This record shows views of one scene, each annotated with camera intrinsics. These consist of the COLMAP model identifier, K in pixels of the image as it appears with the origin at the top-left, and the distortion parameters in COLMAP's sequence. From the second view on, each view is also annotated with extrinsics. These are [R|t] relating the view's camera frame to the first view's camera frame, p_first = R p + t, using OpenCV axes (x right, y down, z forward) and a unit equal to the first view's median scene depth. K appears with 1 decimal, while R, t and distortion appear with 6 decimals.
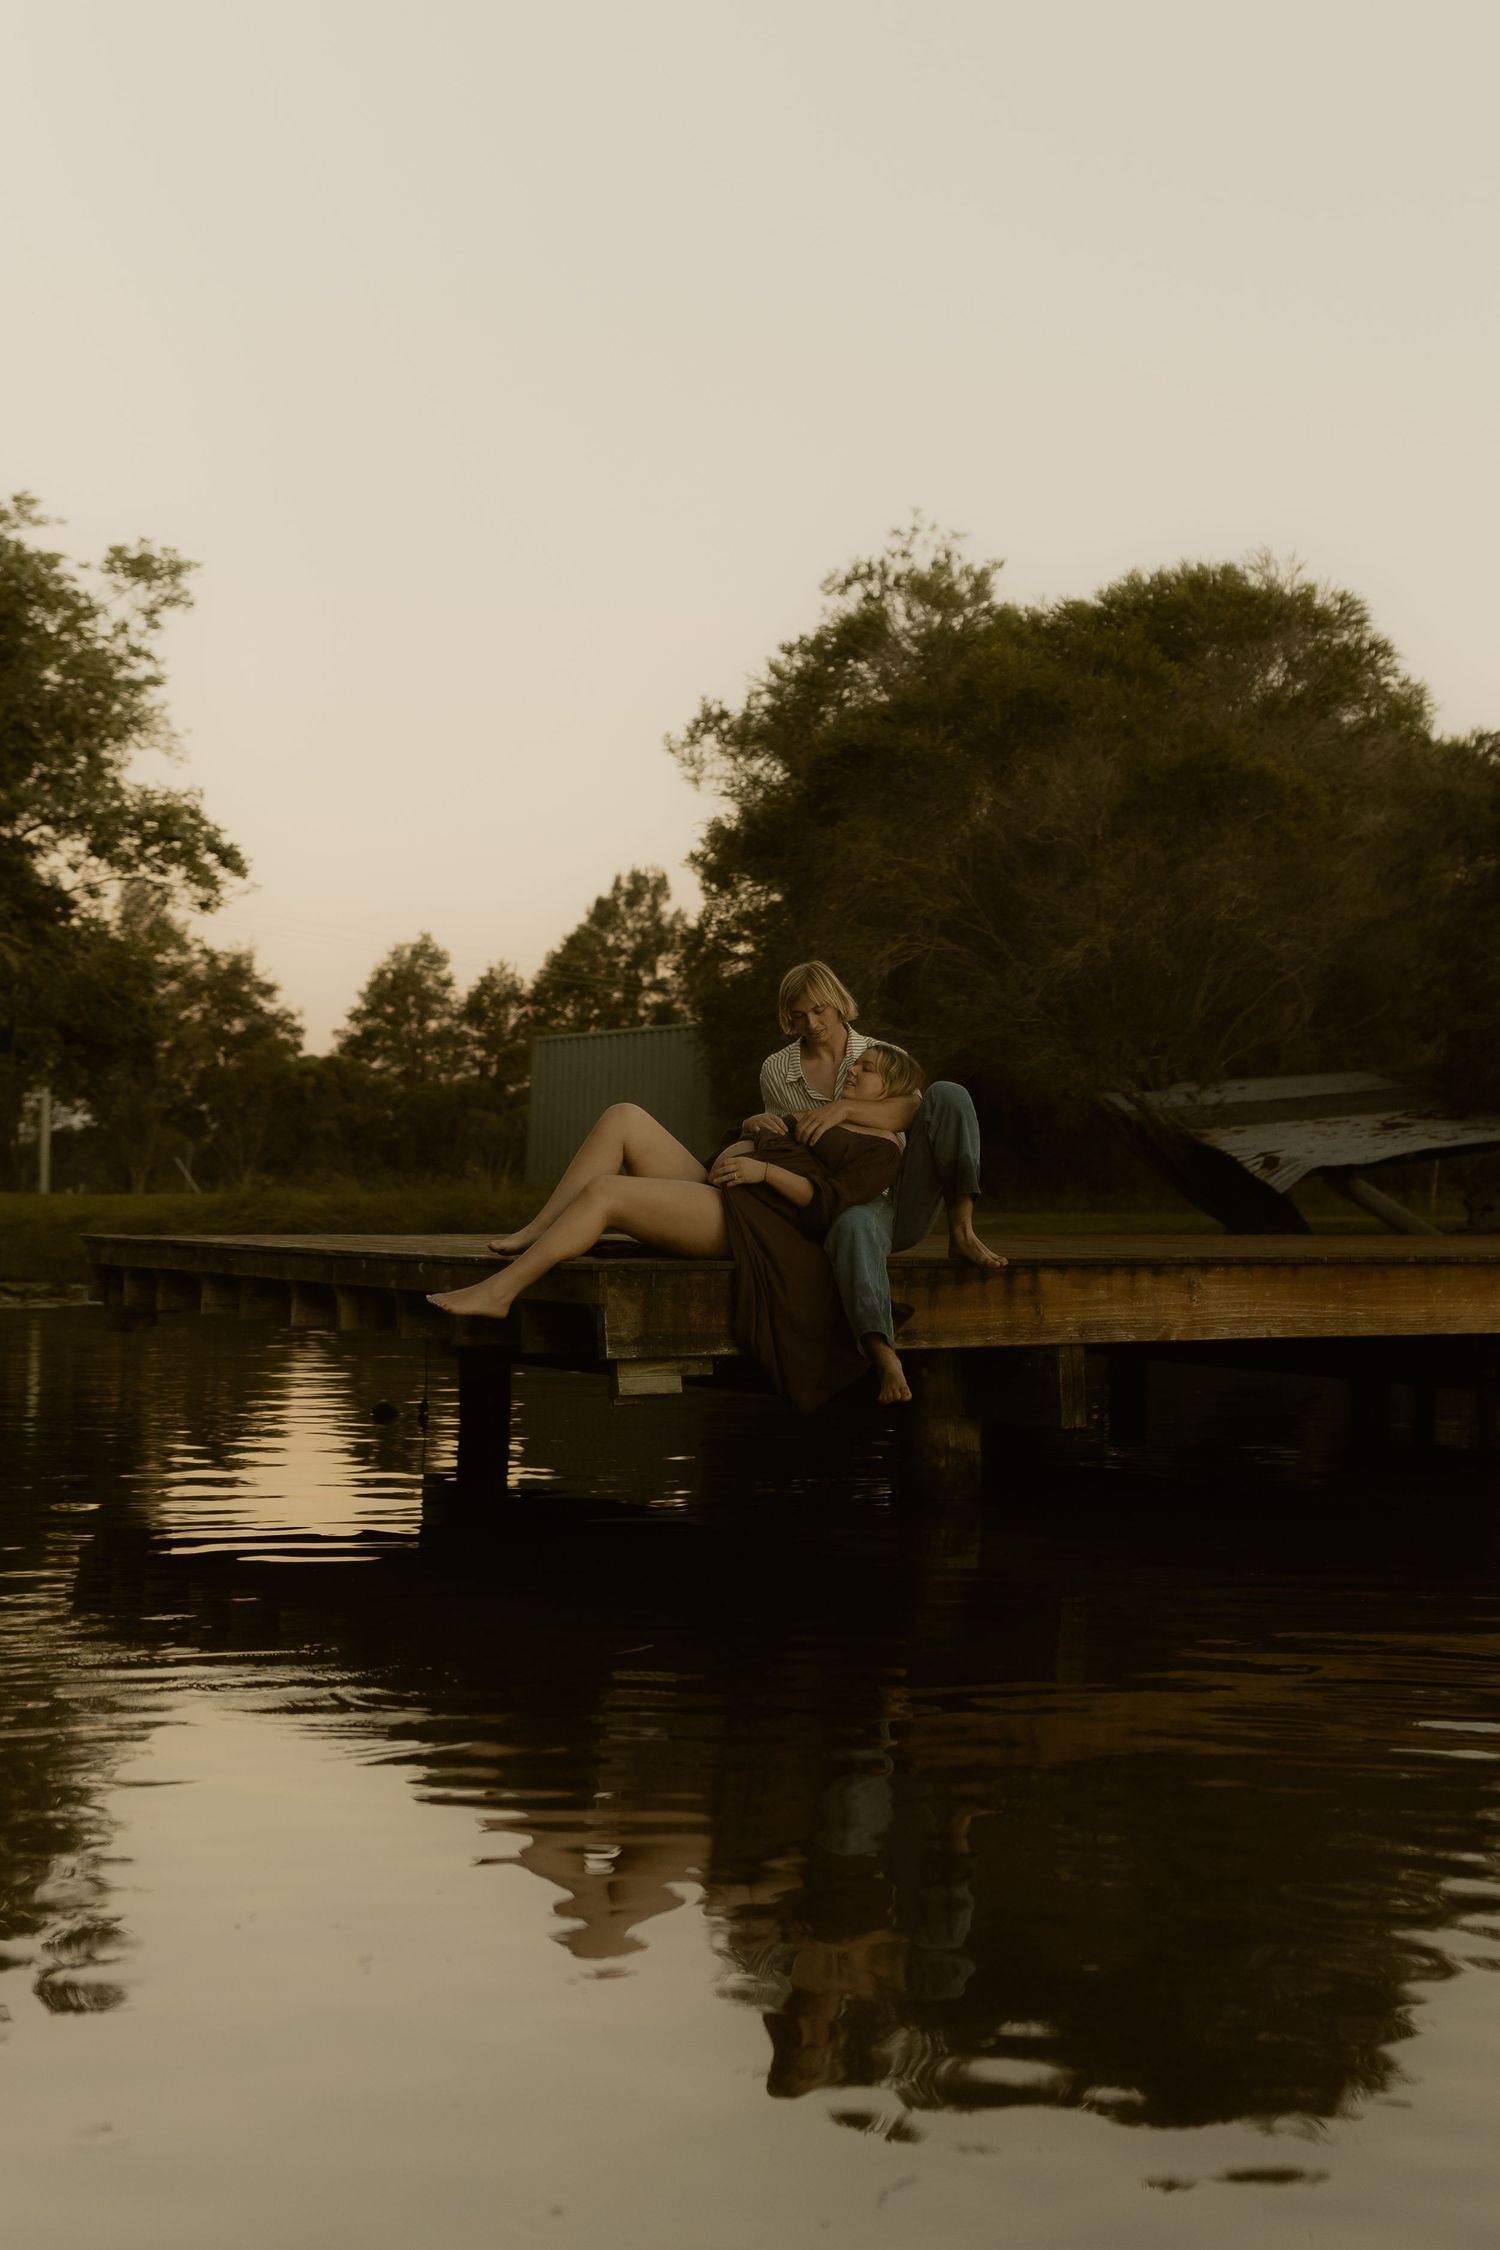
lens RADIAL K [[2785.4, 0, 884.1], [0, 2785.4, 886.4], [0, 0, 1]] dist [0.019166, 0.011429]
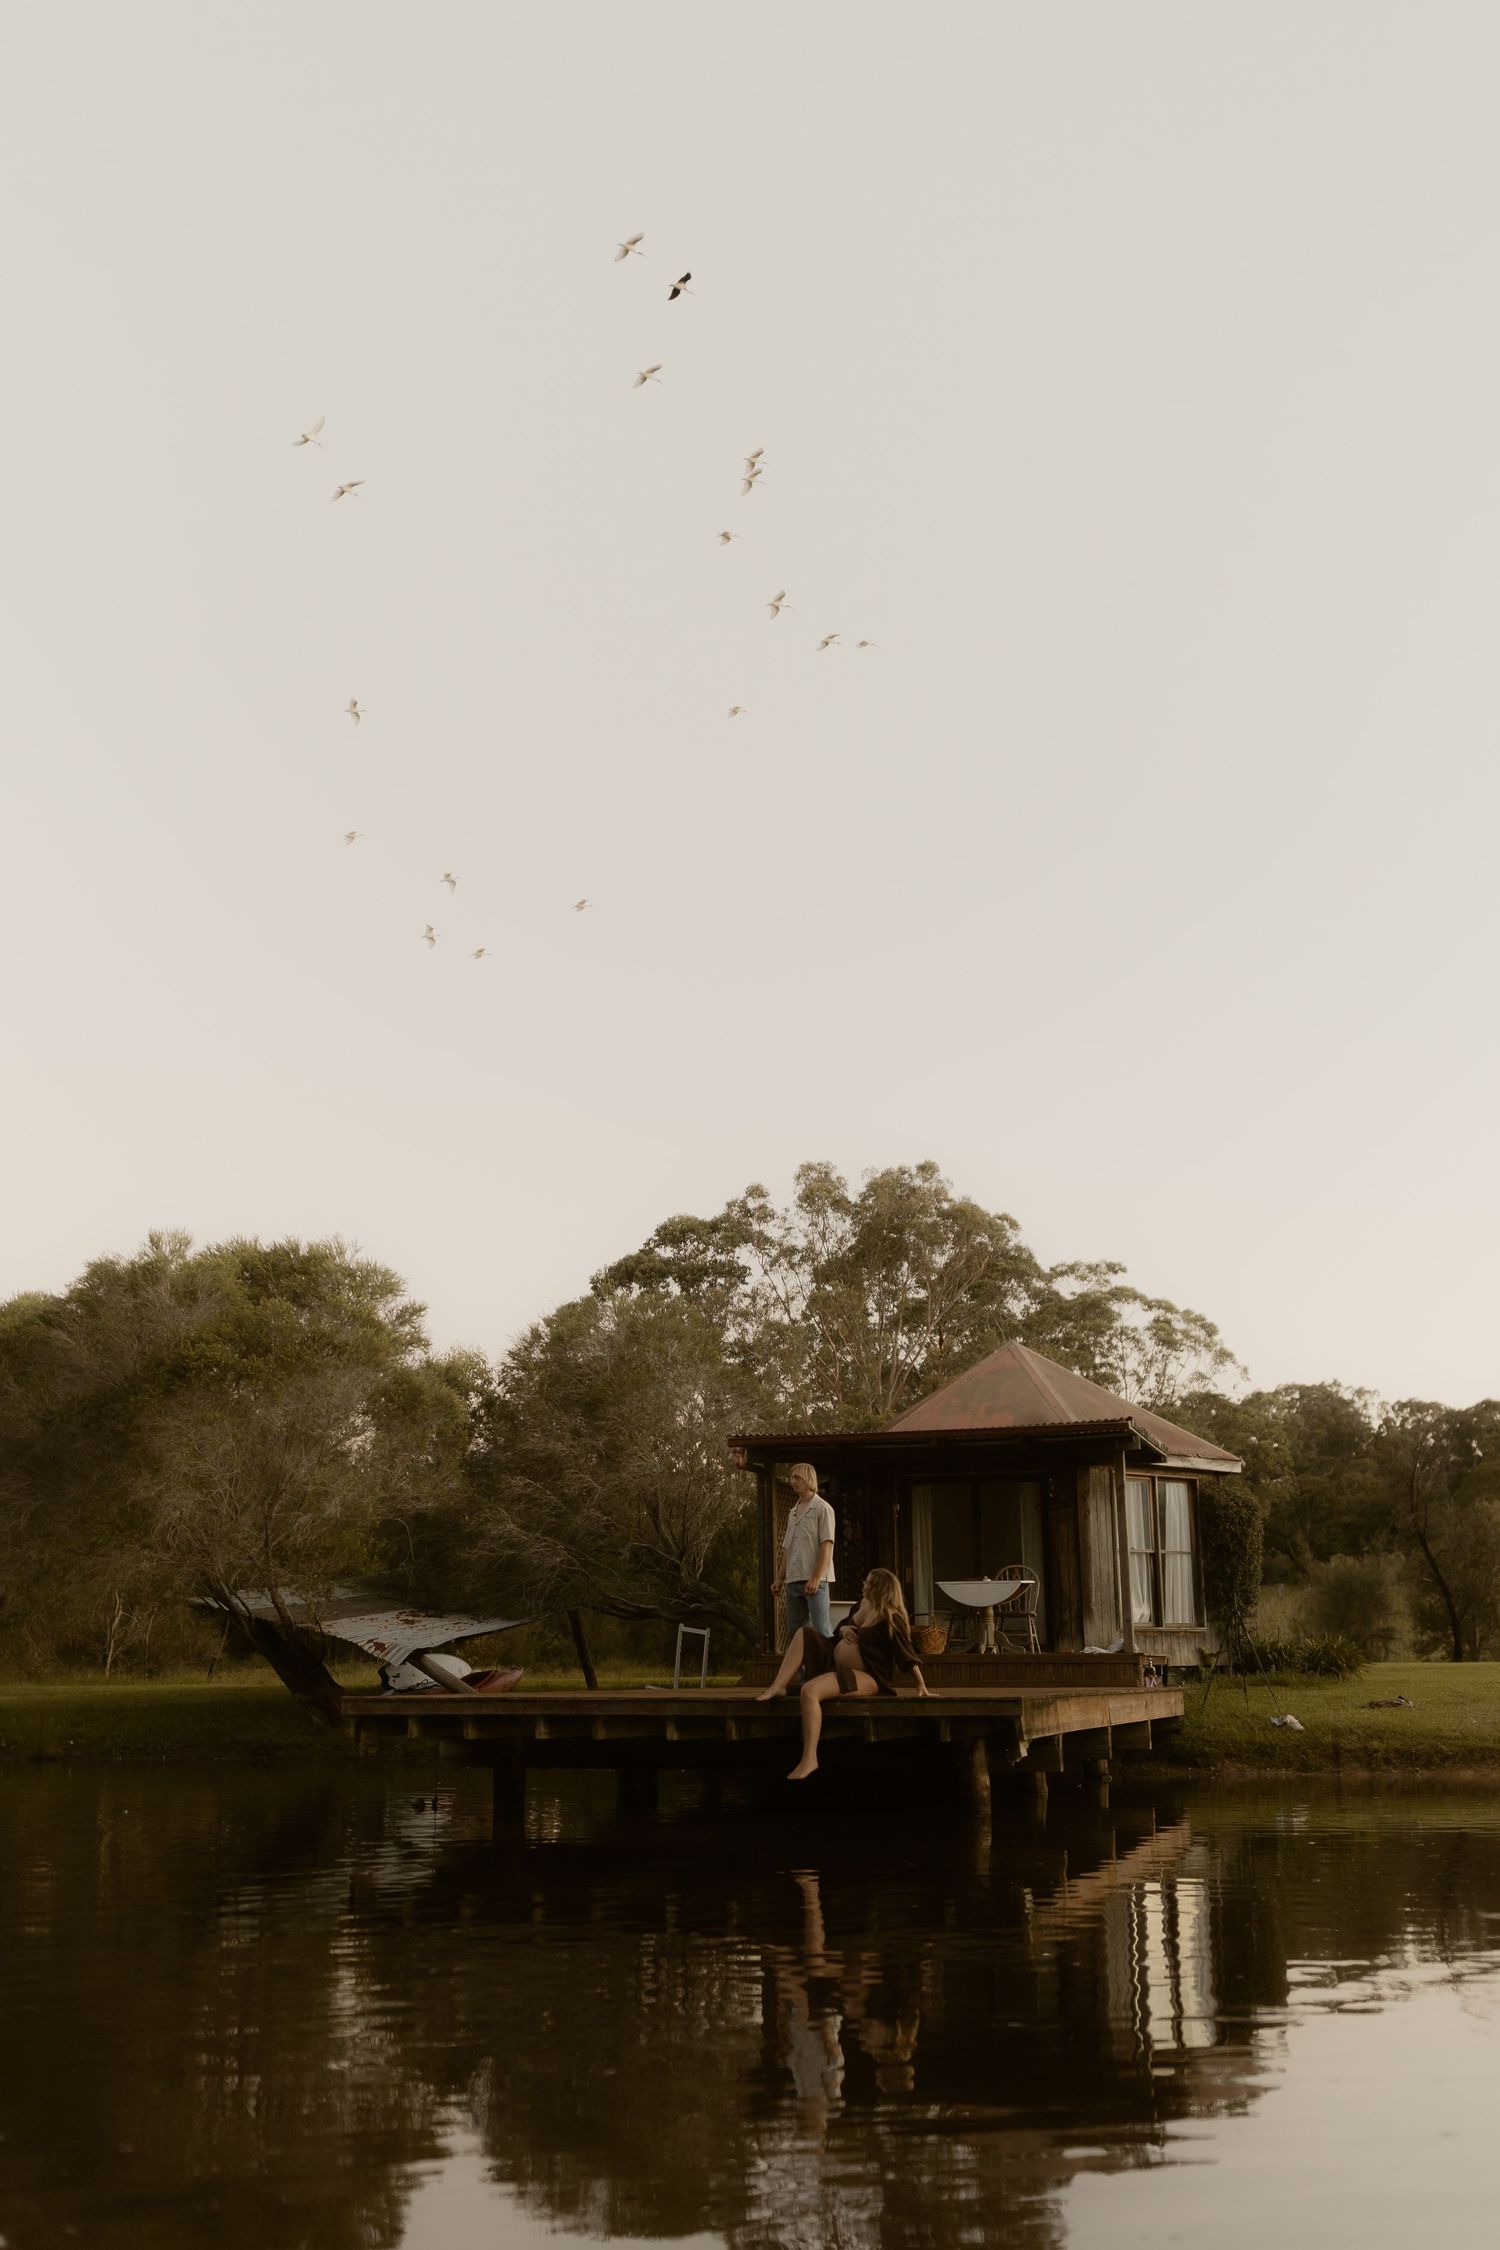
lens RADIAL K [[2230.7, 0, 750.0], [0, 2230.7, 1125.0], [0, 0, 1]] dist [0.010146, -0.003610]
pose [[0.771597, 0.139612, 0.620601, -0.245227], [-0.059346, 0.987162, -0.148290, -0.007007], [-0.633337, 0.077589, 0.769977, -0.049329]]
